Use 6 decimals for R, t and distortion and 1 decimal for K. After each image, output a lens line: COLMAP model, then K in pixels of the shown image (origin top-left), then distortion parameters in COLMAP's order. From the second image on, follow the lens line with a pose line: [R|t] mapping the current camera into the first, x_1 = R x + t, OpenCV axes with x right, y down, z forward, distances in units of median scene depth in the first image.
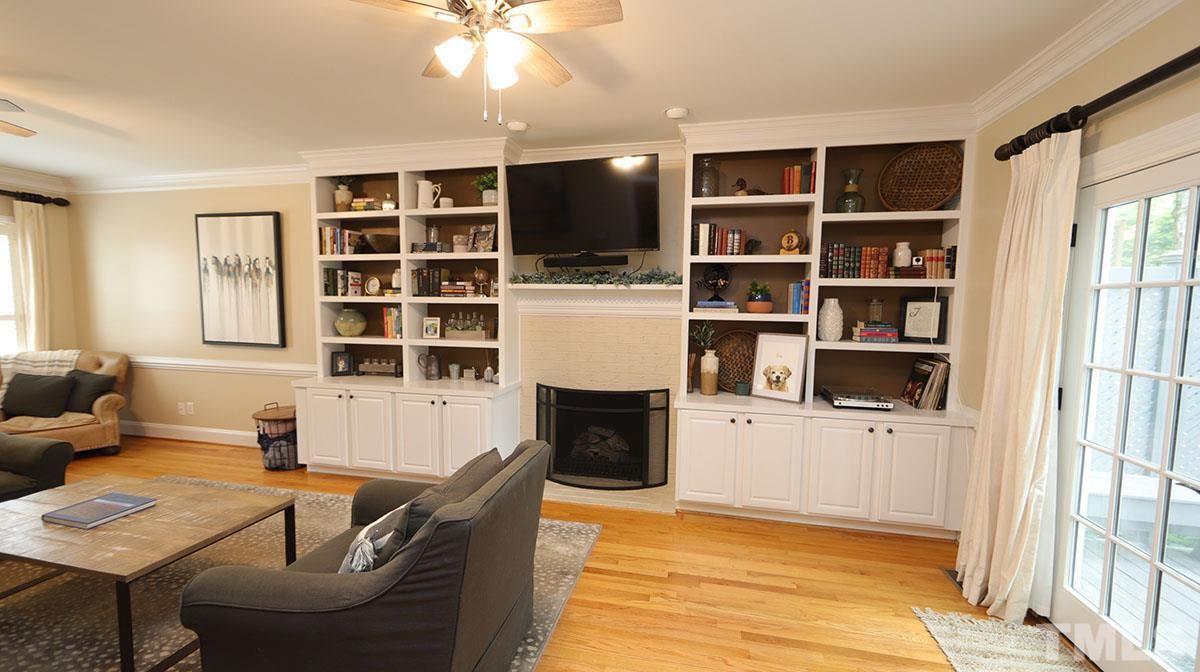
lens RADIAL K [[470.5, 0, 599.3], [0, 470.5, 342.3], [0, 0, 1]] dist [-0.001622, 0.000321]
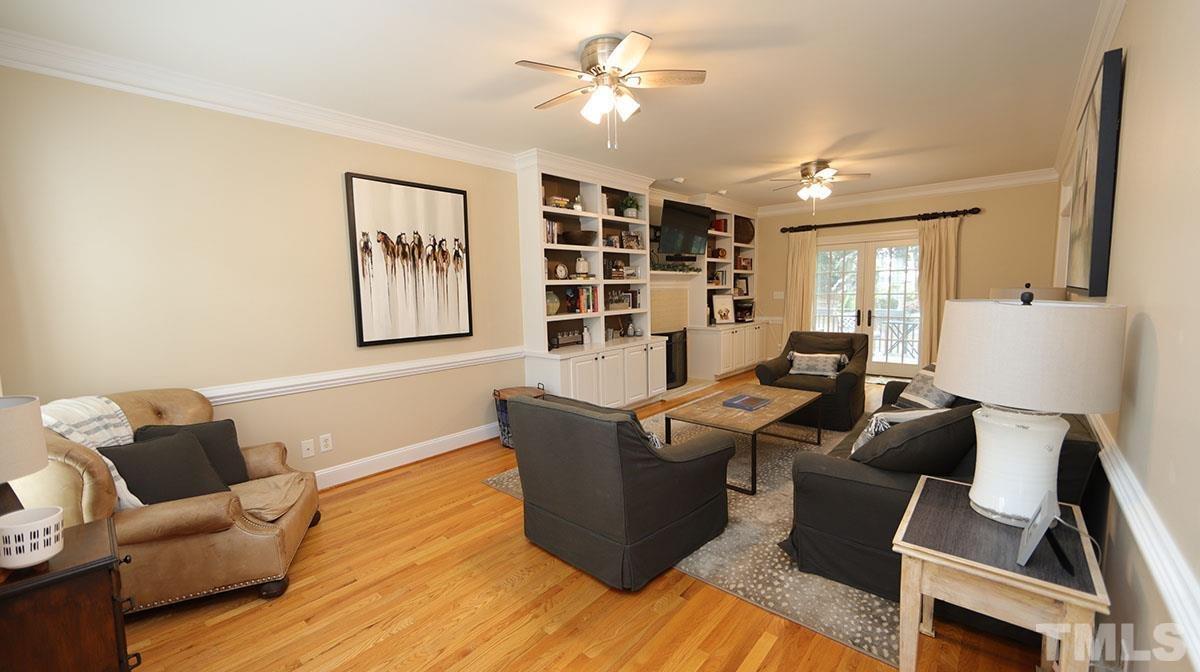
lens RADIAL K [[470.5, 0, 598.4], [0, 470.5, 330.6], [0, 0, 1]] dist [-0.001622, 0.000321]
pose [[0.485647, -0.106561, 0.867636, -1.489696], [0.090292, 0.993348, 0.071462, -0.047962], [-0.869479, 0.043635, 0.492038, 0.342292]]
